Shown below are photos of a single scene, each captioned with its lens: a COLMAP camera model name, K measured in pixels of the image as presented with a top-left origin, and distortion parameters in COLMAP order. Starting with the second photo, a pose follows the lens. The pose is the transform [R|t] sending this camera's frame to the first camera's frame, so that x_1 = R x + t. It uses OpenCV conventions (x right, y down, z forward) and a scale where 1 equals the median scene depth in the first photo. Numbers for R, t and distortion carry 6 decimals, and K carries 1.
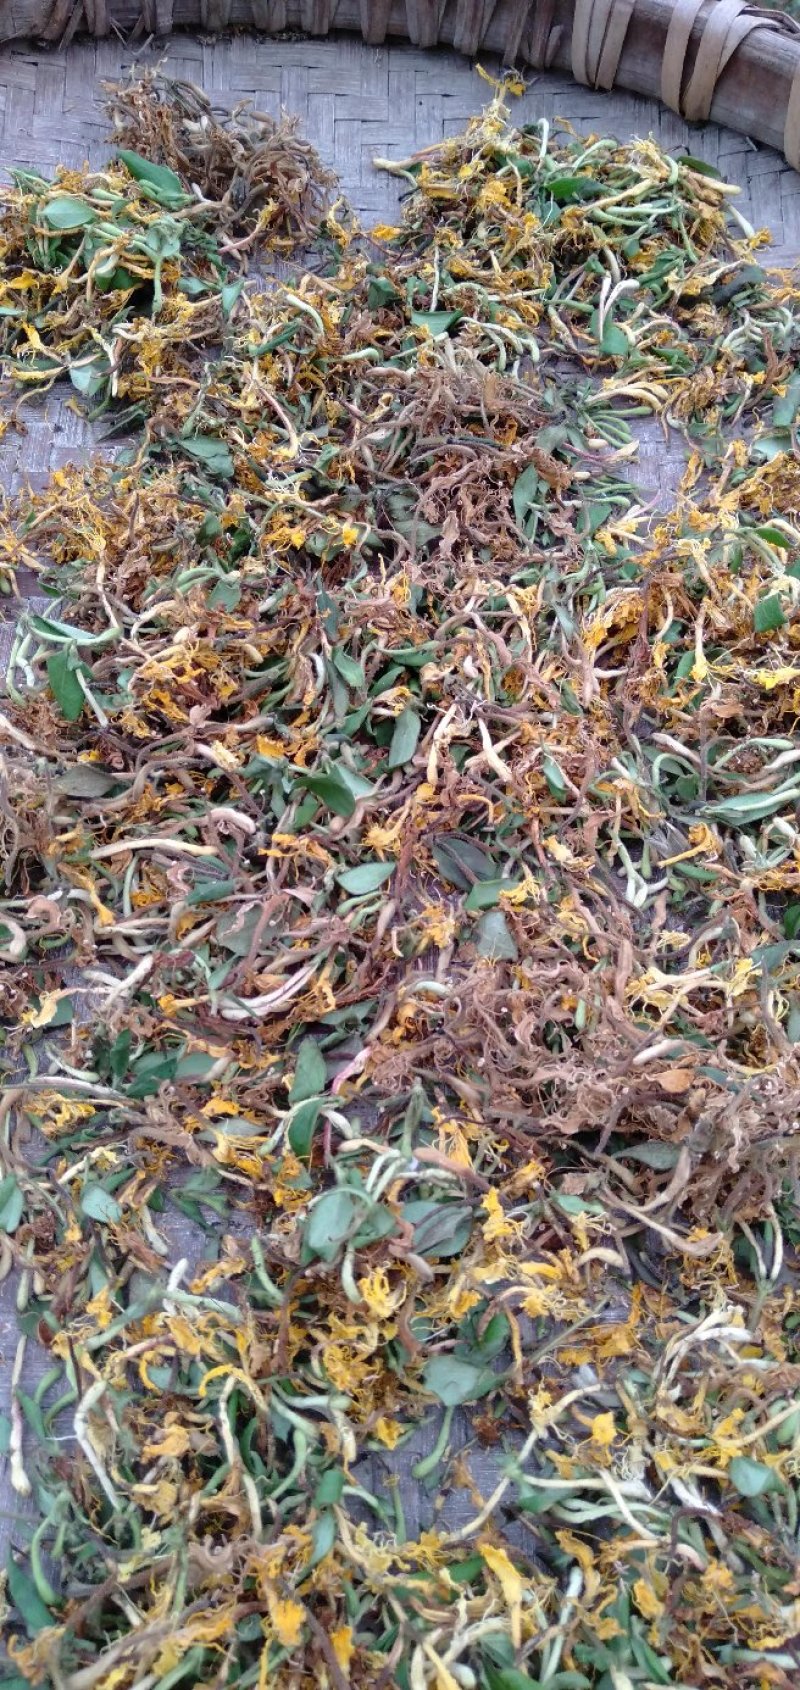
lens RADIAL K [[1273.3, 0, 400.0], [0, 1273.3, 845.0], [0, 0, 1]] dist [0.001700, -0.006054]
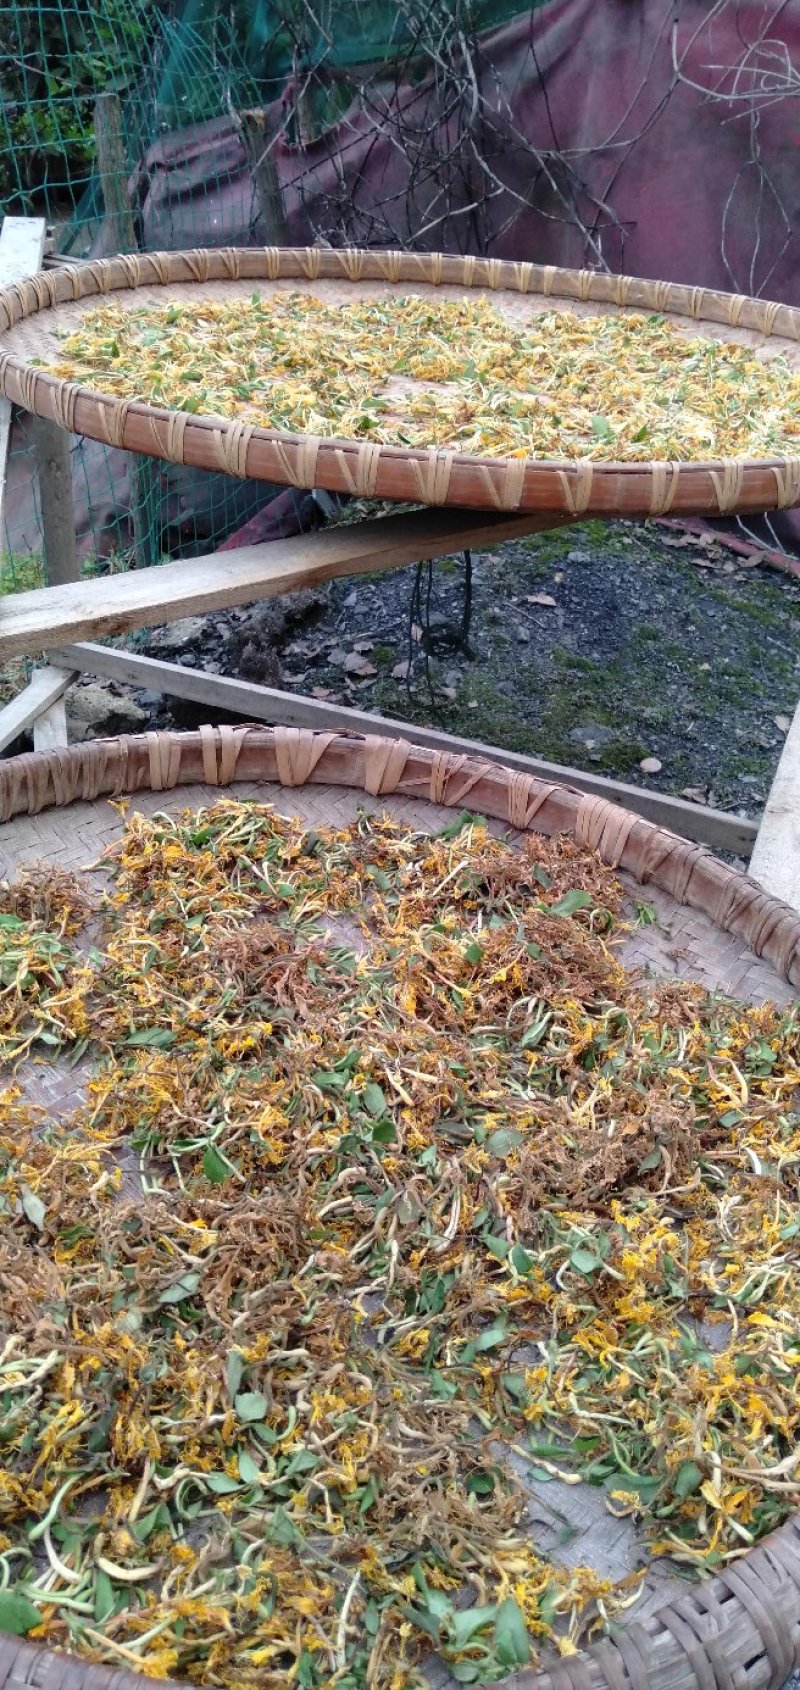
lens RADIAL K [[1273.3, 0, 400.0], [0, 1273.3, 845.0], [0, 0, 1]] dist [0.001700, -0.006054]
pose [[0.699987, -0.360308, 0.616601, -0.789070], [0.595307, 0.771325, -0.225094, 0.051783], [-0.394497, 0.524629, 0.754411, -0.437177]]
